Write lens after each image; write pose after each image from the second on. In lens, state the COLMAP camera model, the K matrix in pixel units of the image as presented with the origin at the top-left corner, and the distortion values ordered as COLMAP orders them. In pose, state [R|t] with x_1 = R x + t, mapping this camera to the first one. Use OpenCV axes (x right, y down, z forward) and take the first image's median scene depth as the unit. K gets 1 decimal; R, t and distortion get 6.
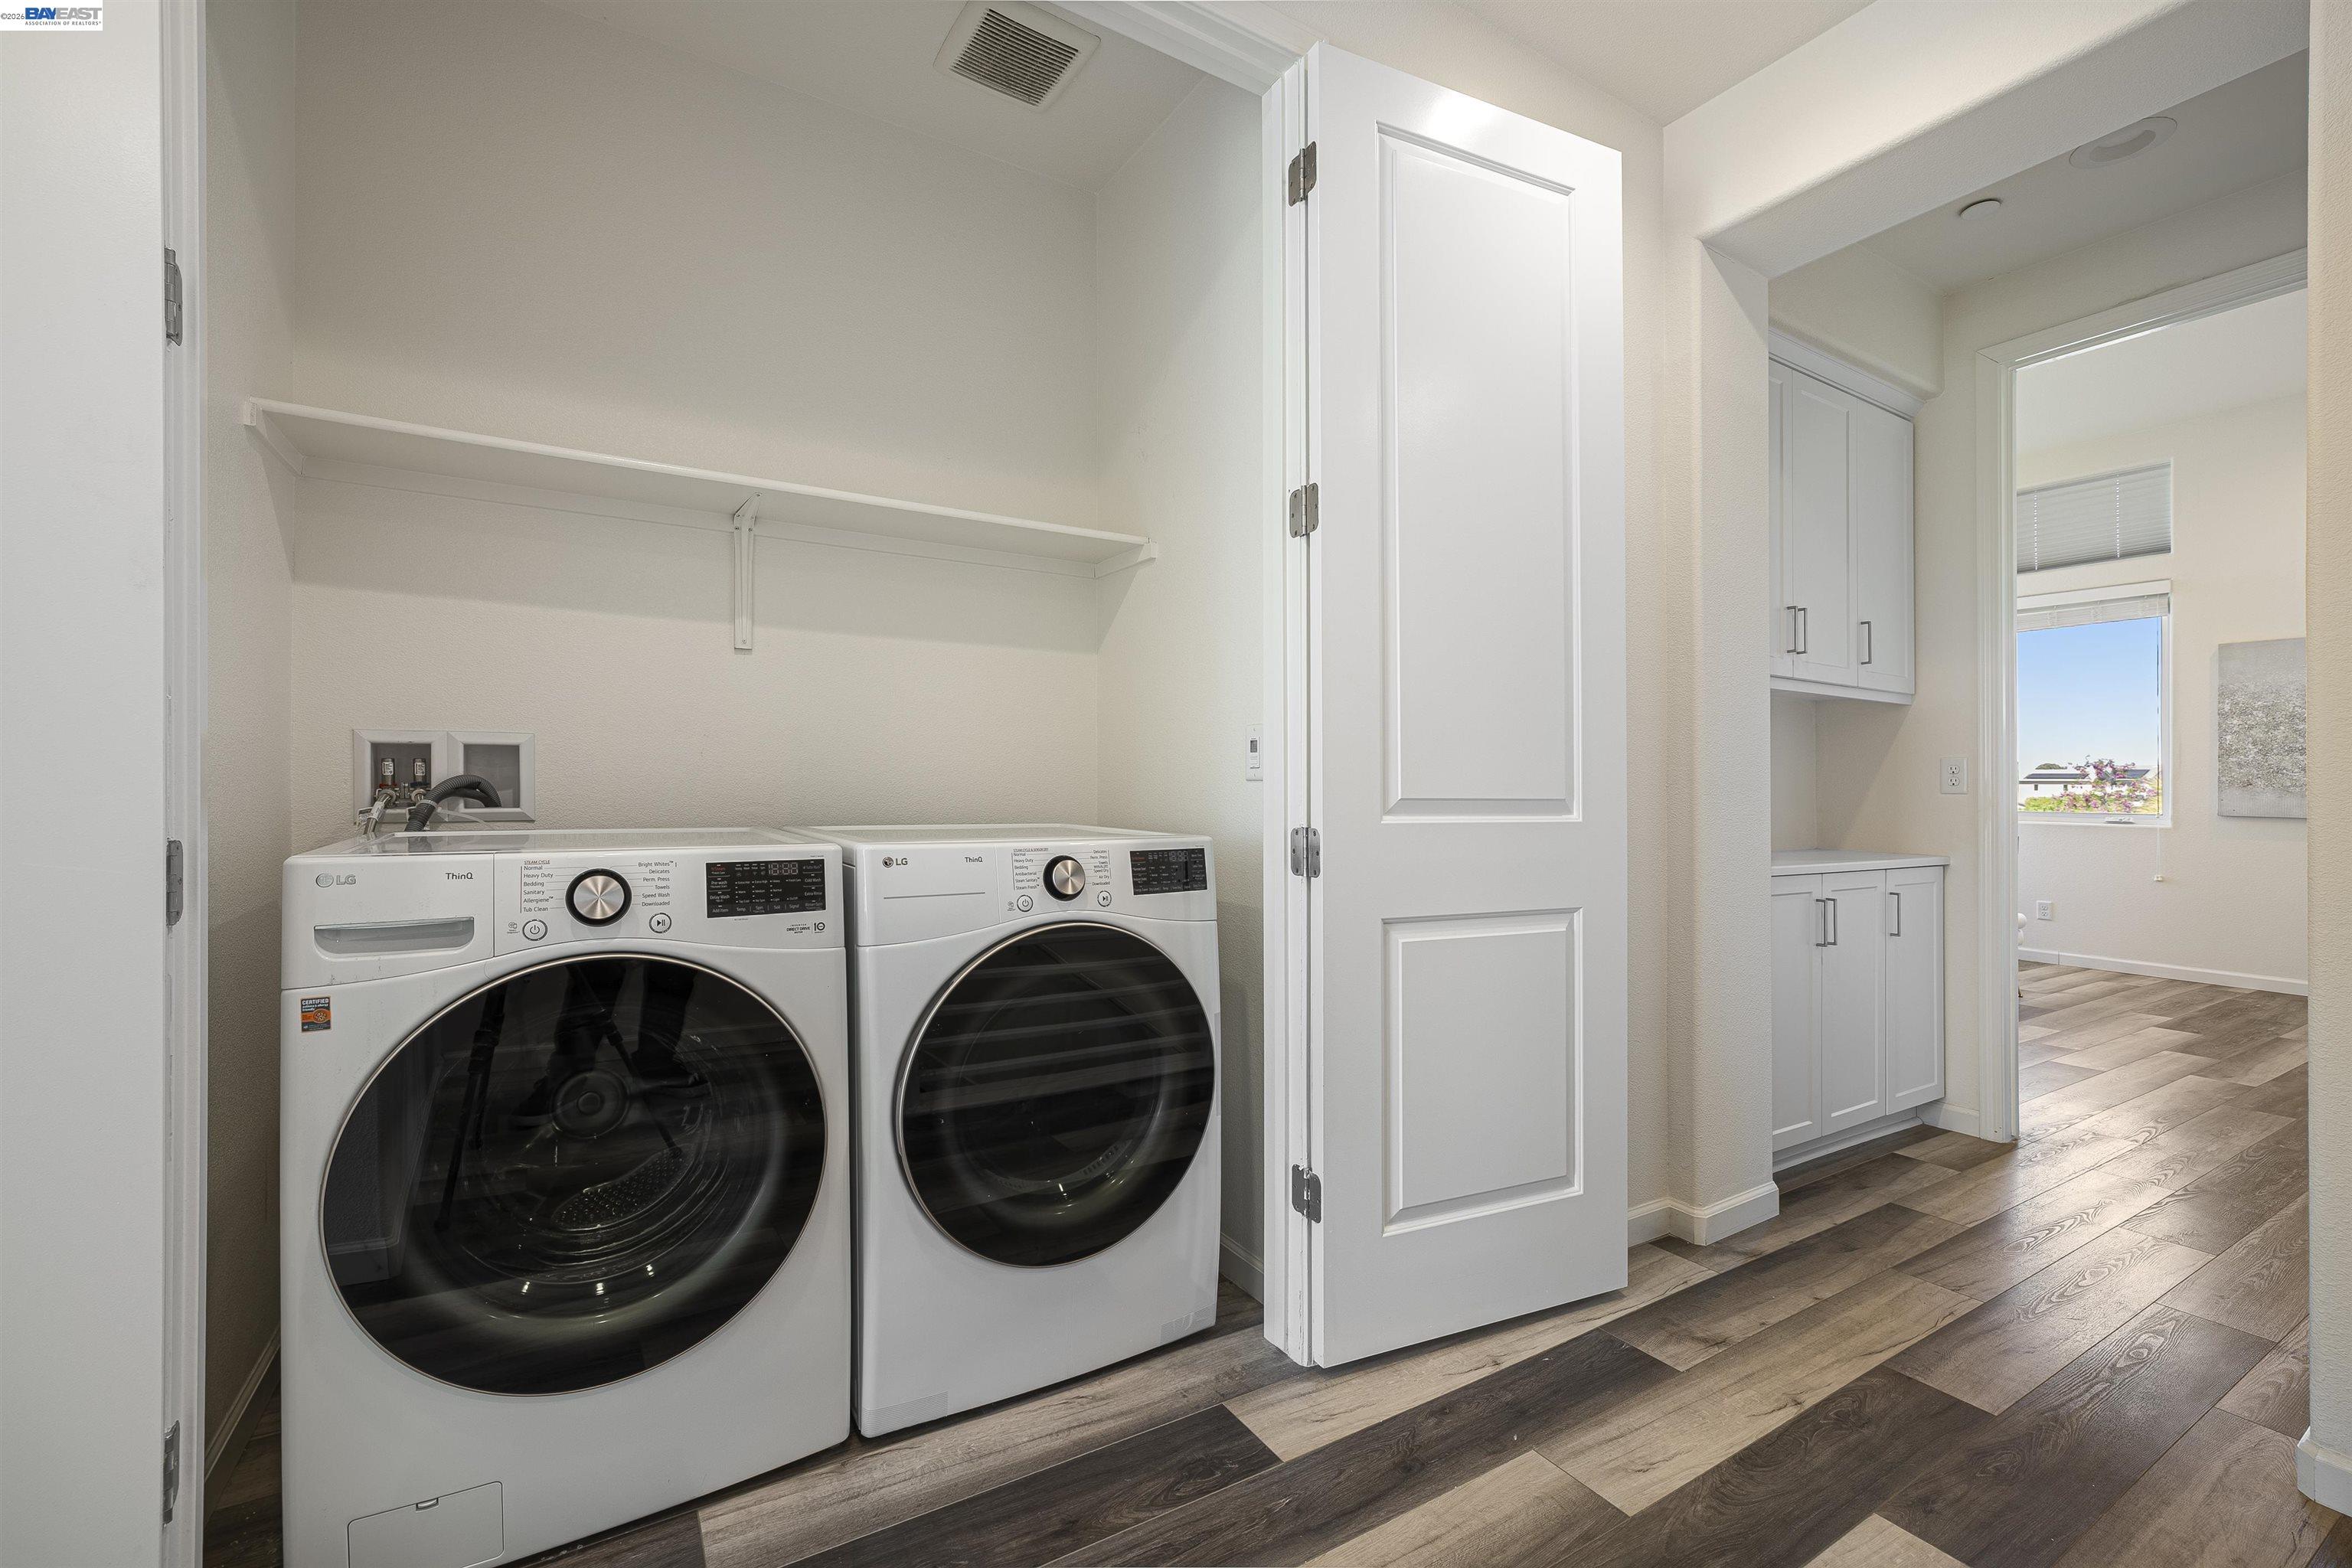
lens RADIAL K [[1000.6, 0, 1174.1], [0, 1000.6, 793.4], [0, 0, 1]] dist [-0.020495, 0.009859]
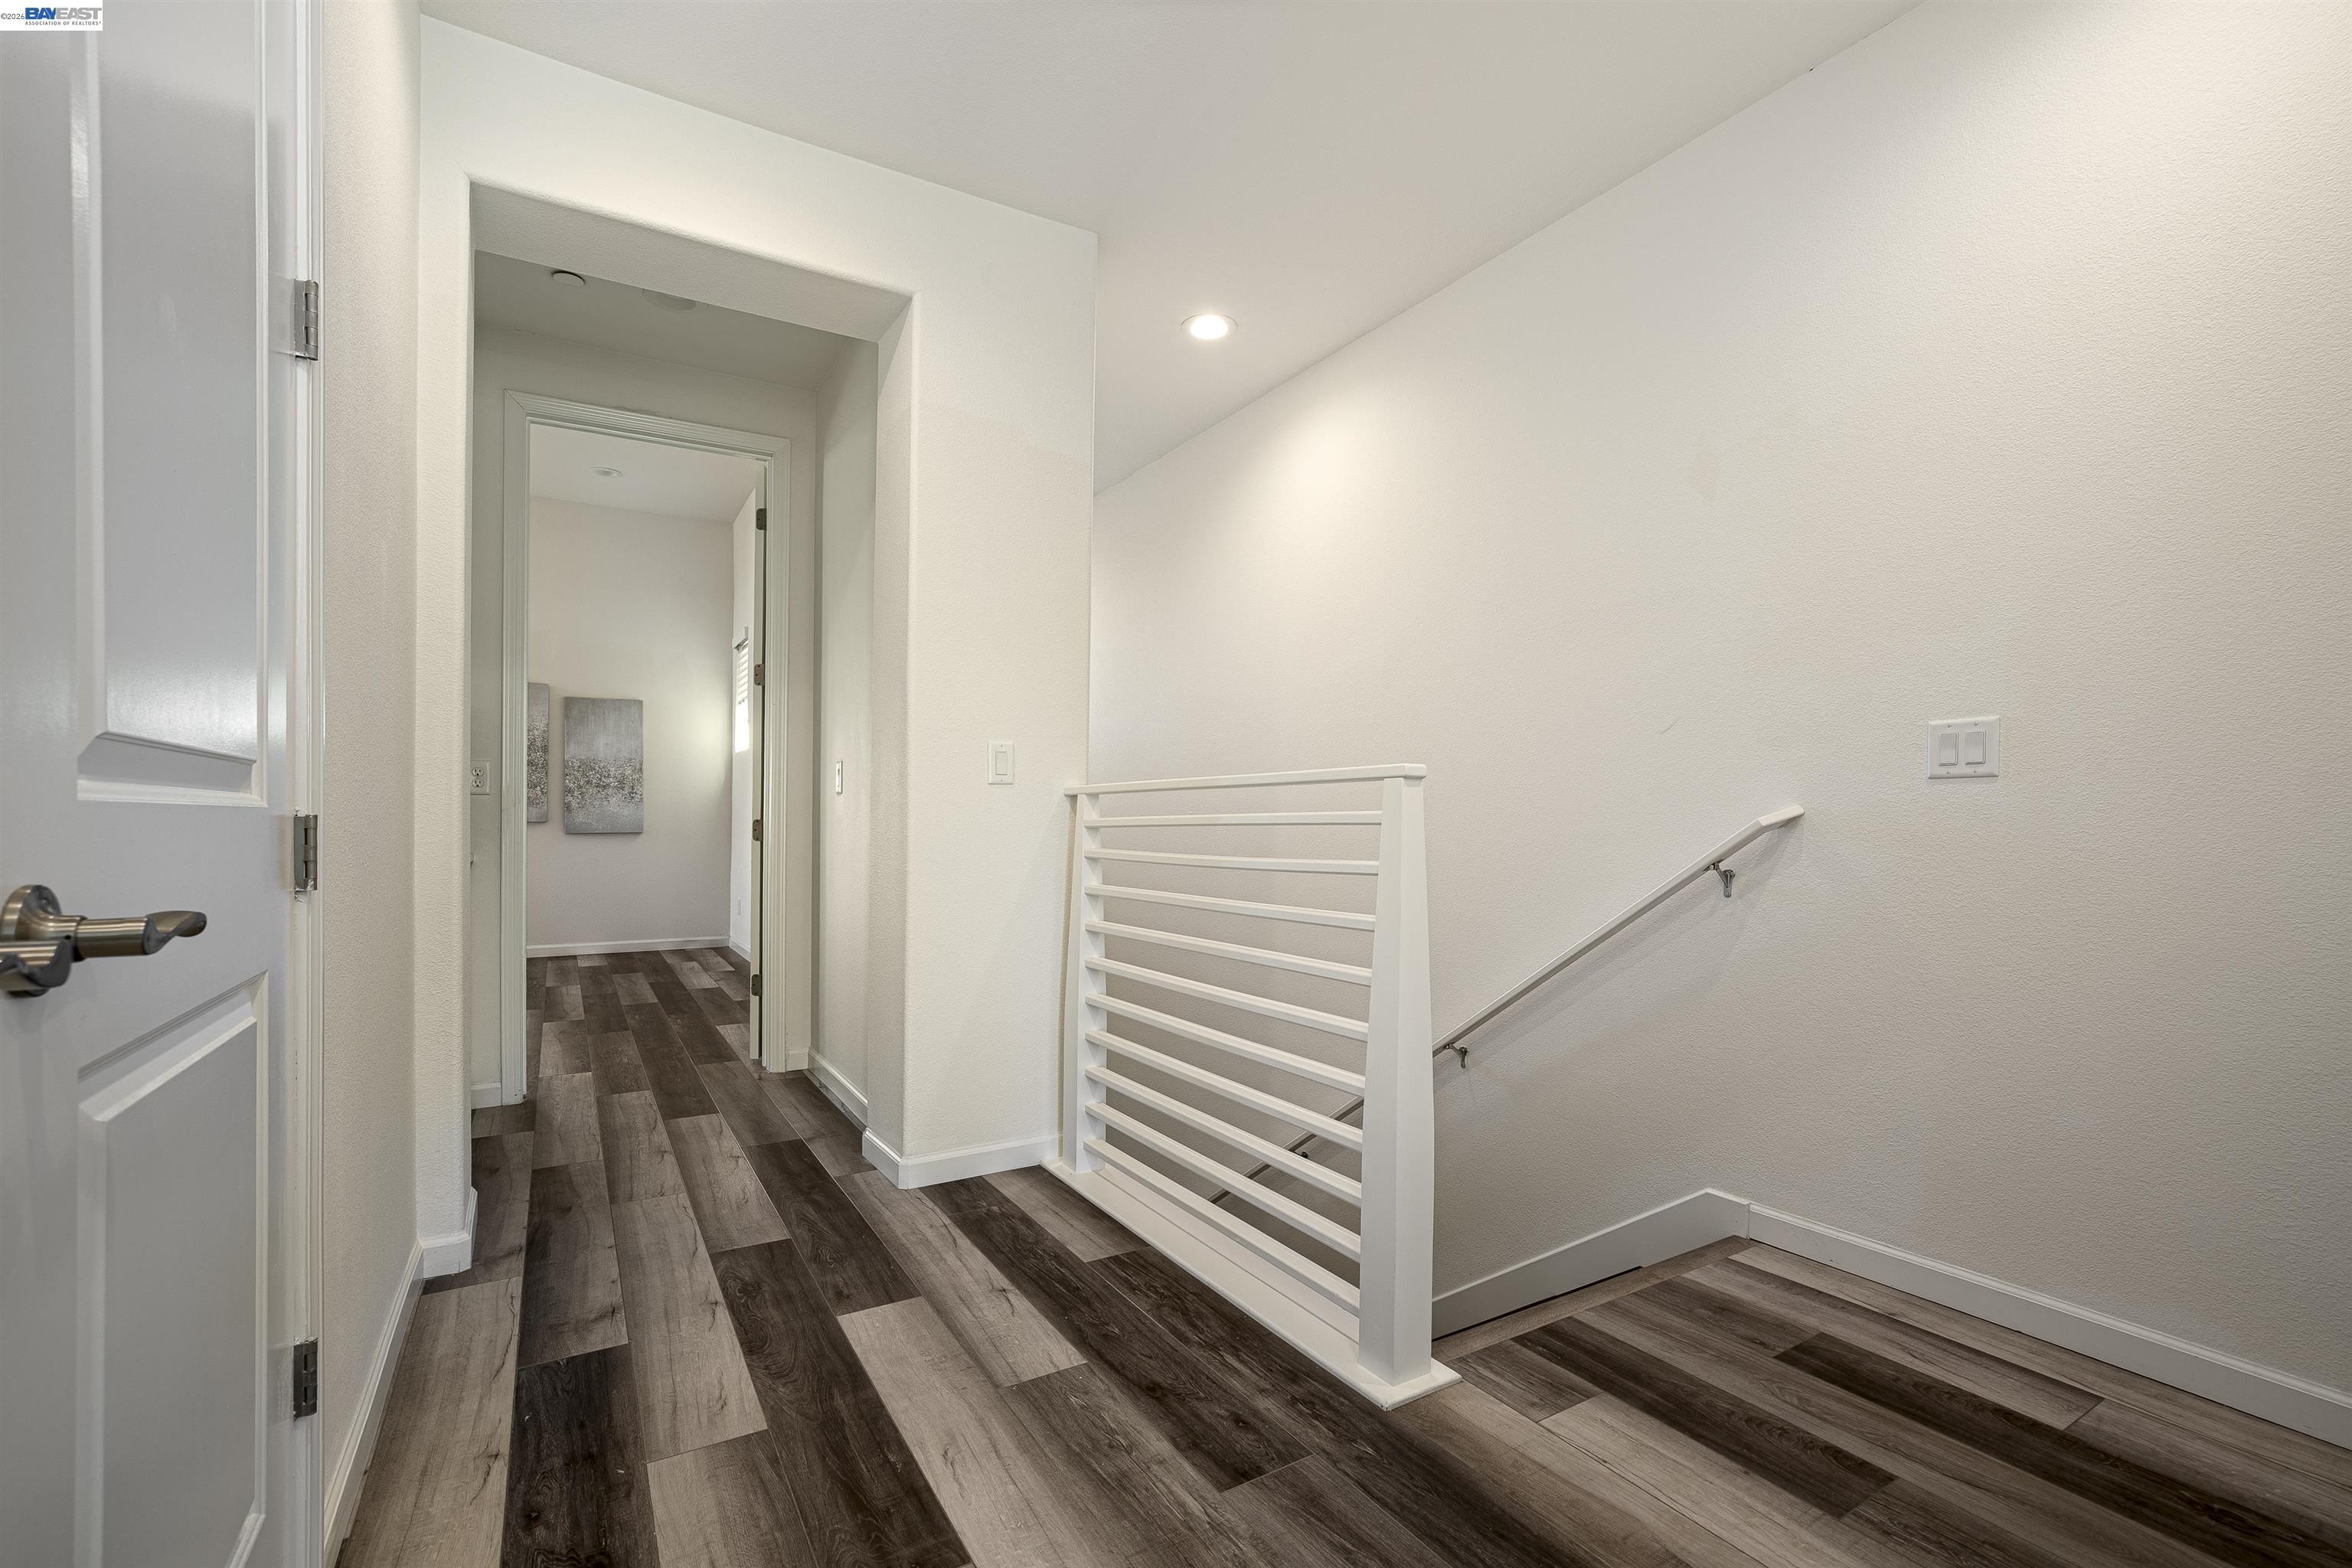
lens RADIAL K [[1000.6, 0, 1185.1], [0, 1000.6, 806.8], [0, 0, 1]] dist [-0.020495, 0.009859]
pose [[-0.012396, 0.005245, 0.999909, -0.419228], [-0.000311, 0.999986, -0.005249, 0.029602], [-0.999923, -0.000377, -0.012394, 0.355471]]
